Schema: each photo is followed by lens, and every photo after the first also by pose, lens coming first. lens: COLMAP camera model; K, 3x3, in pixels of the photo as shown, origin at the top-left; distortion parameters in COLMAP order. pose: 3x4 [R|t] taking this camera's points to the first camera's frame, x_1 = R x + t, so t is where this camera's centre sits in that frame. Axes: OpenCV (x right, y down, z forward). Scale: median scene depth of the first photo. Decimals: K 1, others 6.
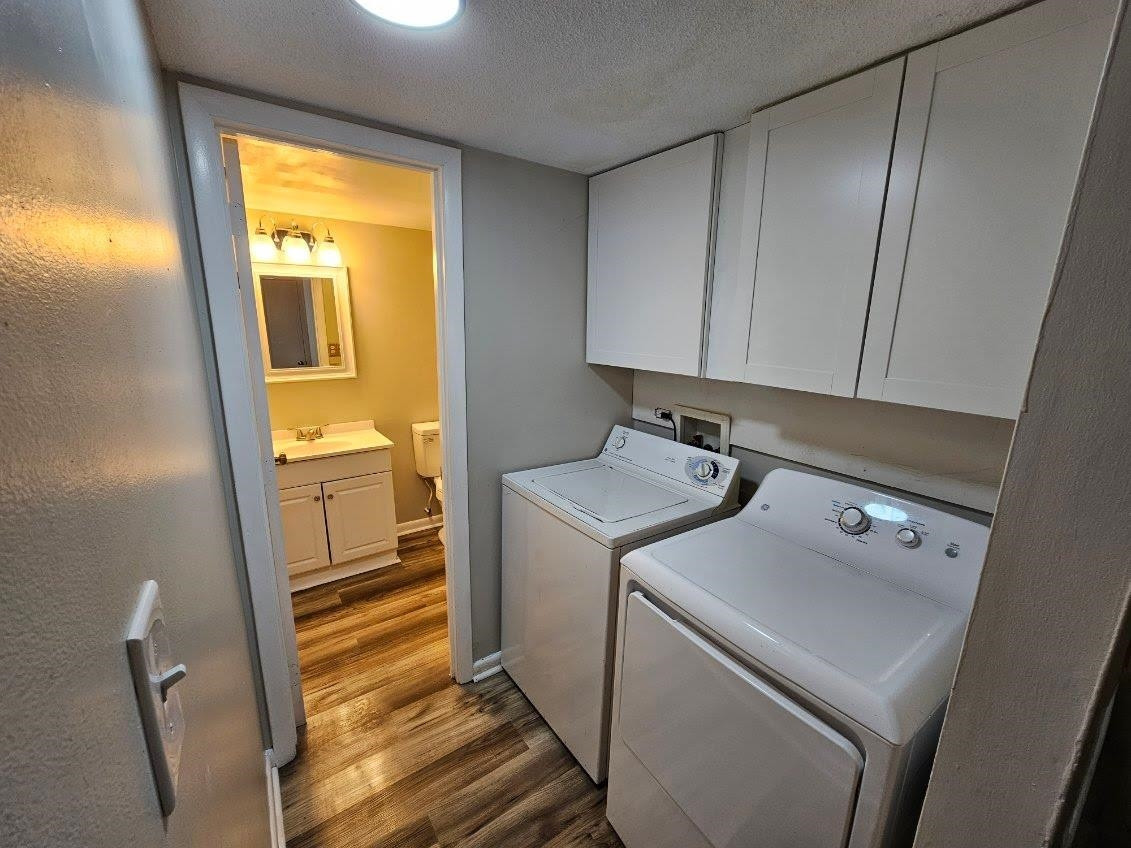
lens RADIAL K [[462.7, 0, 568.6], [0, 462.7, 424.0], [0, 0, 1]] dist [-0.004354, -0.000082]
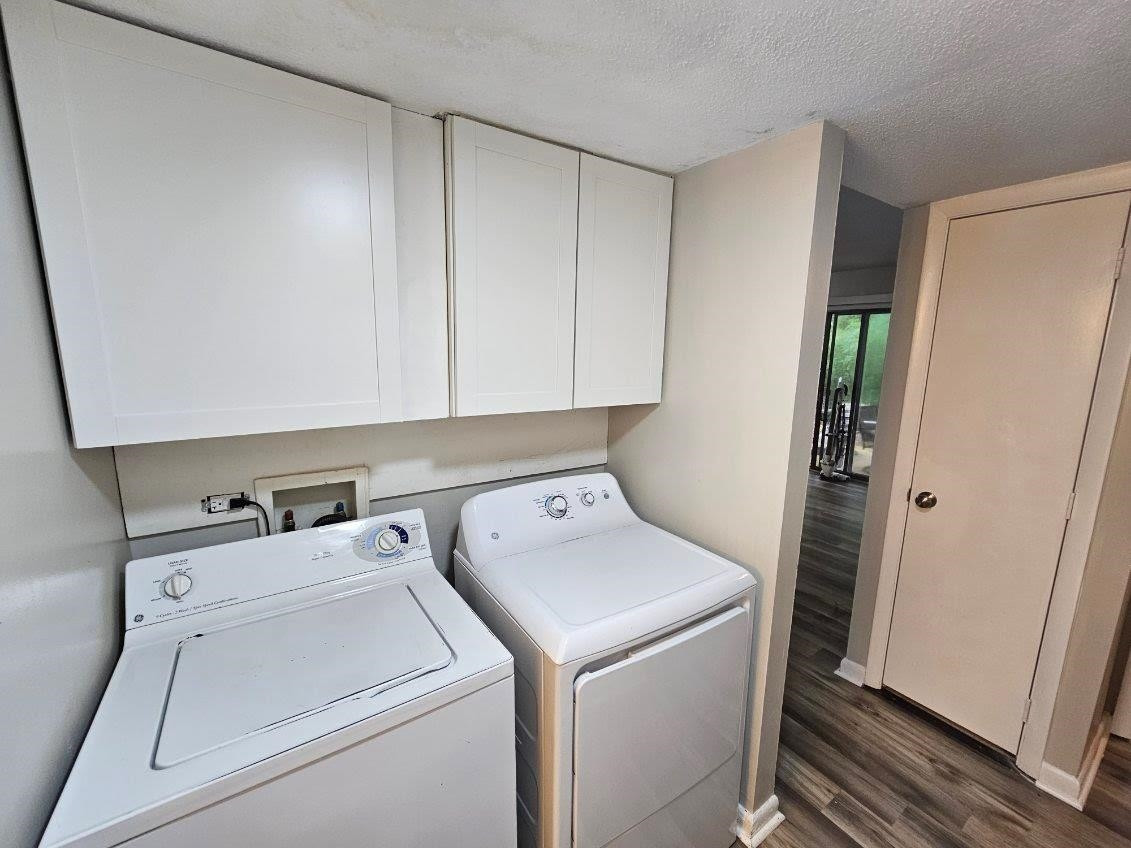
lens RADIAL K [[462.7, 0, 565.9], [0, 462.7, 419.8], [0, 0, 1]] dist [-0.004354, -0.000082]
pose [[0.031506, -0.168096, 0.985267, -0.422268], [0.210710, 0.964720, 0.157852, -0.153695], [-0.977041, 0.202633, 0.065814, 0.637754]]
